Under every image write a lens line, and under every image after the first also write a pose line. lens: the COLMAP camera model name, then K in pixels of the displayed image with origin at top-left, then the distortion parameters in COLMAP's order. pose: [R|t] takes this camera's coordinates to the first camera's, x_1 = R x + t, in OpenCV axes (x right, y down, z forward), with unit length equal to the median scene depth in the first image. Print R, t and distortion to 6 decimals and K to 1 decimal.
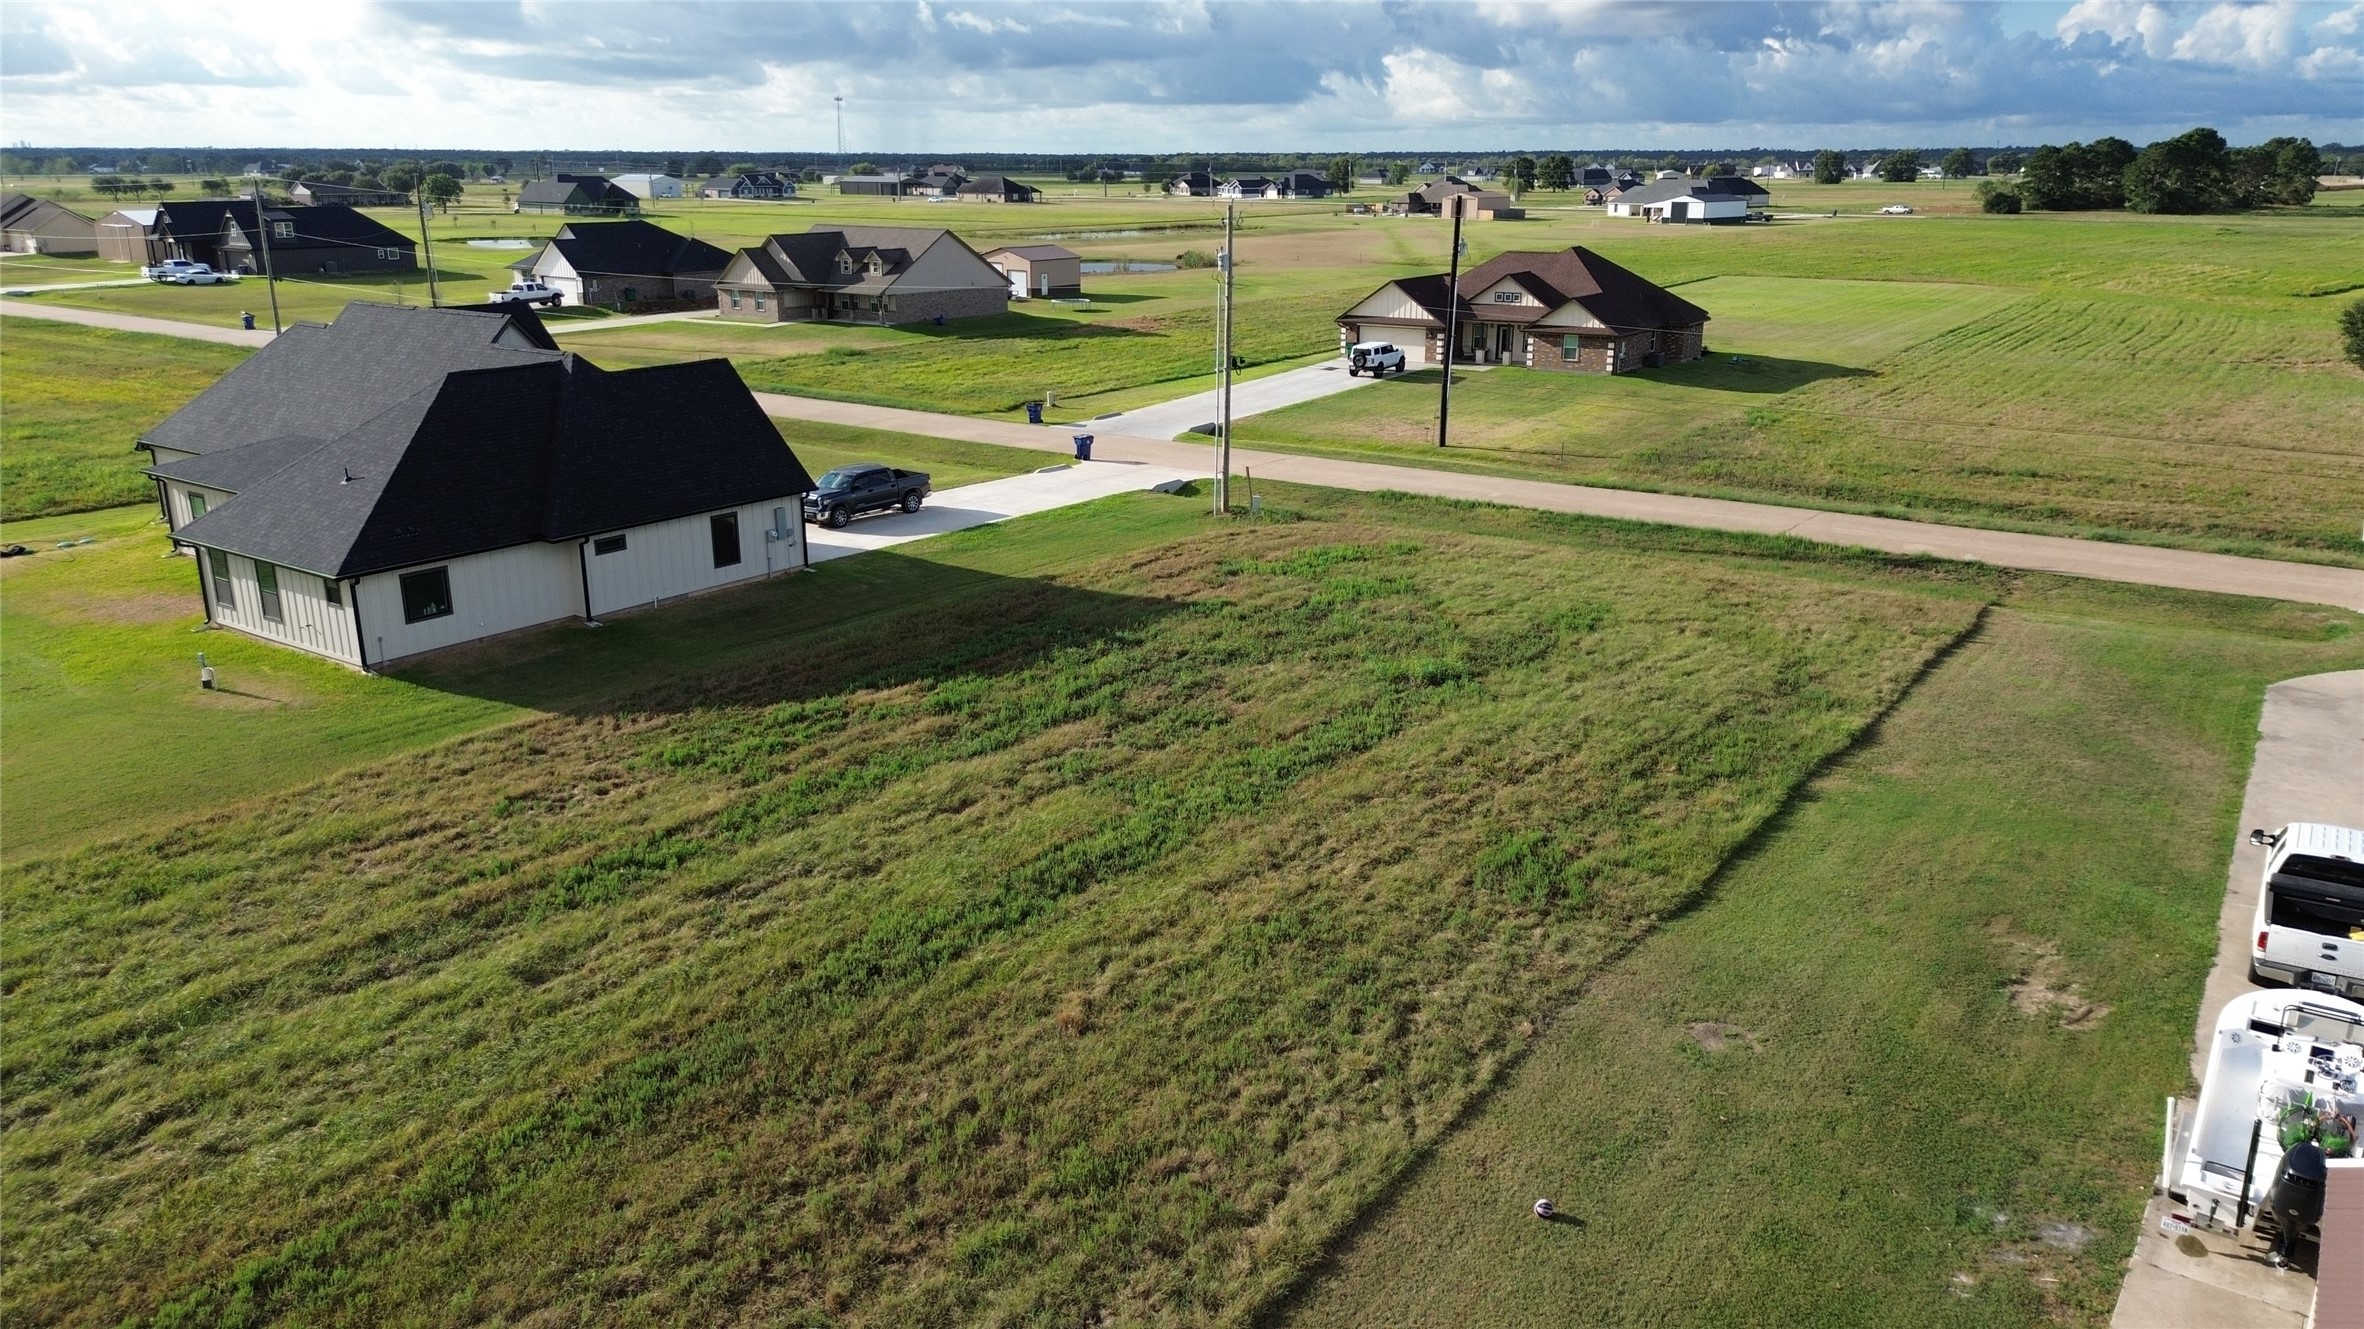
lens RADIAL K [[1678.6, 0, 1174.6], [0, 1678.6, 663.4], [0, 0, 1]] dist [0.074861, -0.073472]
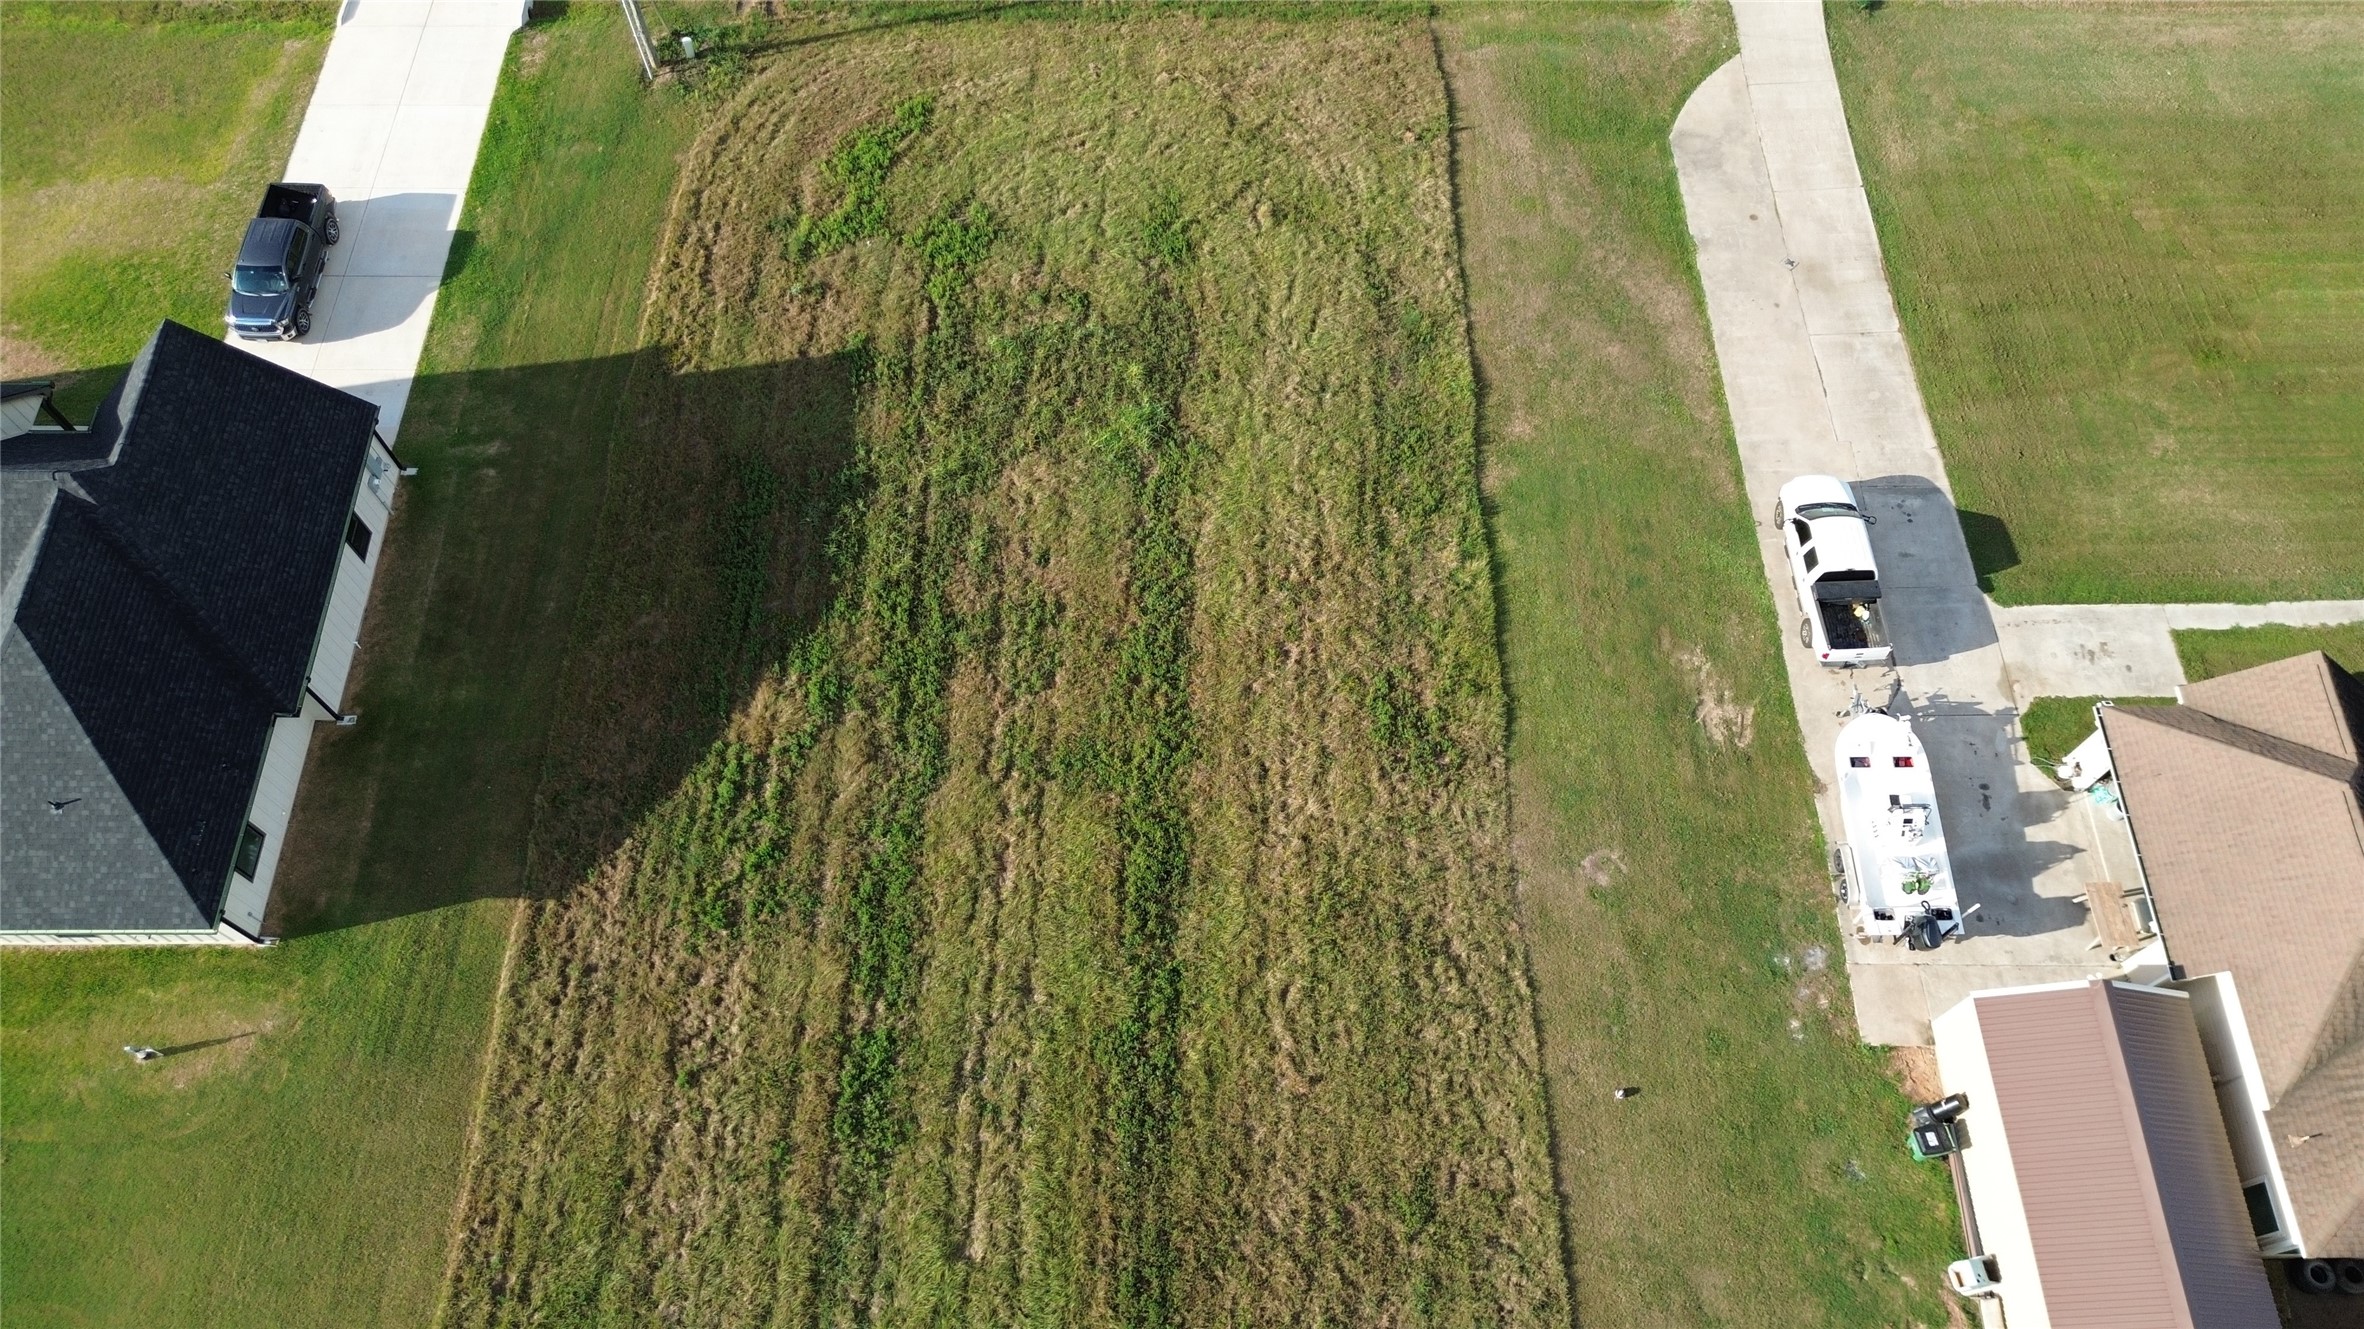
lens RADIAL K [[1678.6, 0, 1174.6], [0, 1678.6, 663.4], [0, 0, 1]] dist [0.074861, -0.073472]
pose [[0.811441, -0.521398, 0.264023, -0.245651], [0.173945, 0.646745, 0.742606, -0.830563], [-0.557949, -0.556655, 0.615489, 0.201510]]
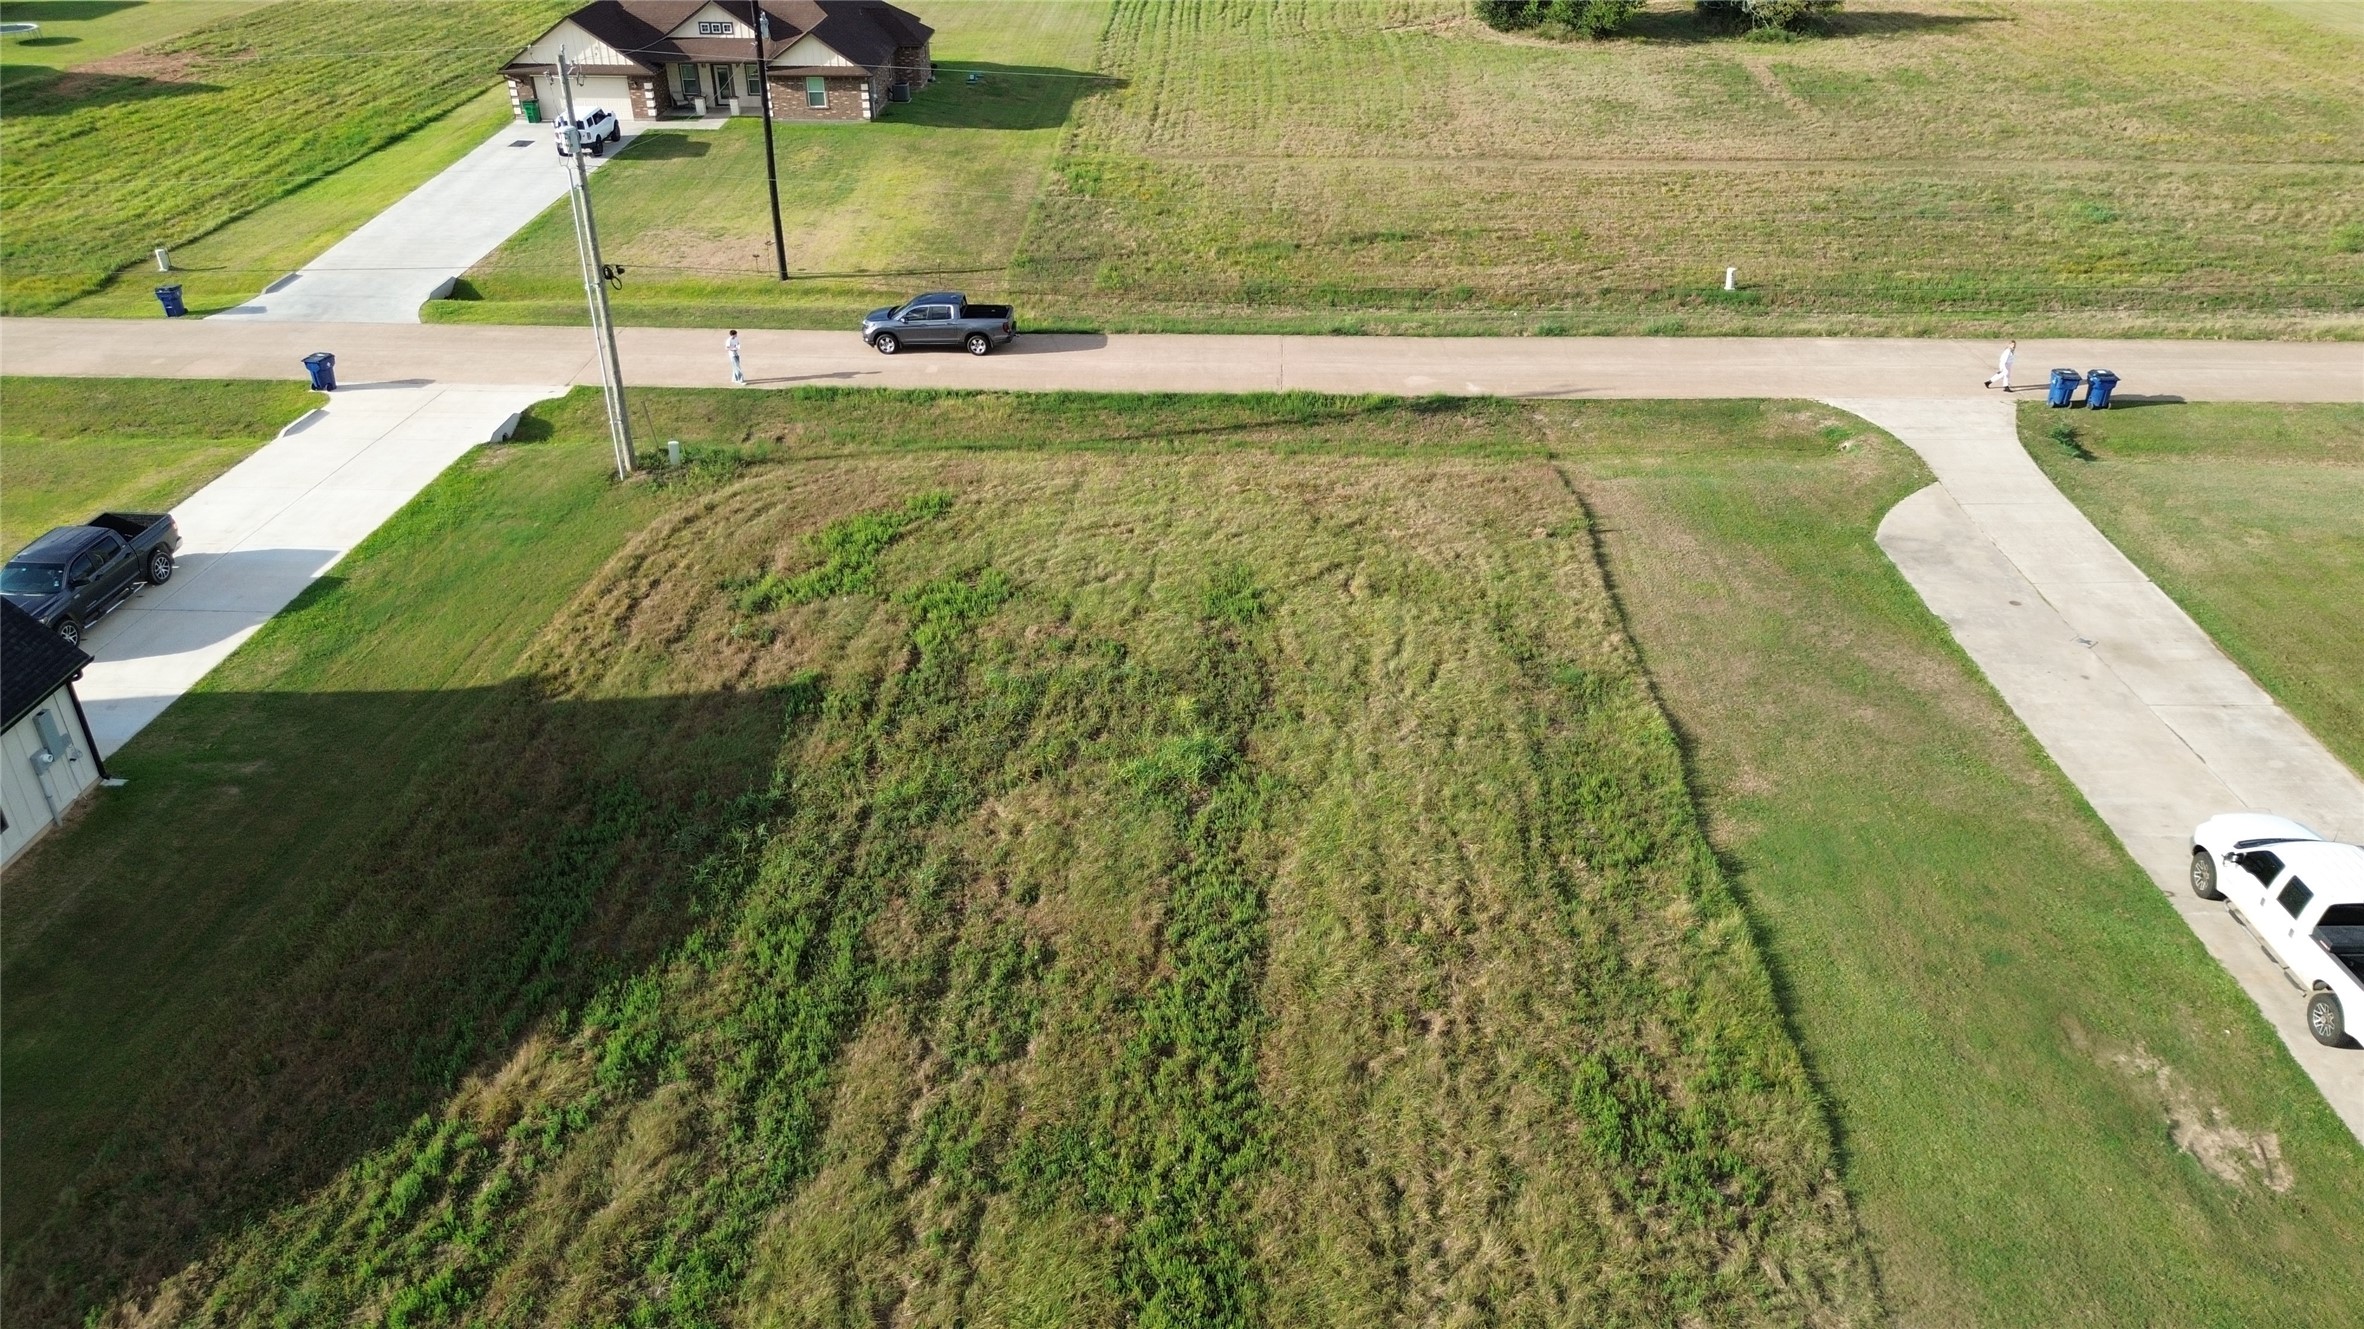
lens RADIAL K [[1684.9, 0, 1173.3], [0, 1684.9, 643.1], [0, 0, 1]] dist [0.072648, -0.084107]
pose [[0.838432, -0.265884, 0.475750, -0.244330], [0.159522, 0.954418, 0.252267, -0.278886], [-0.521138, -0.135616, 0.842629, 0.376395]]
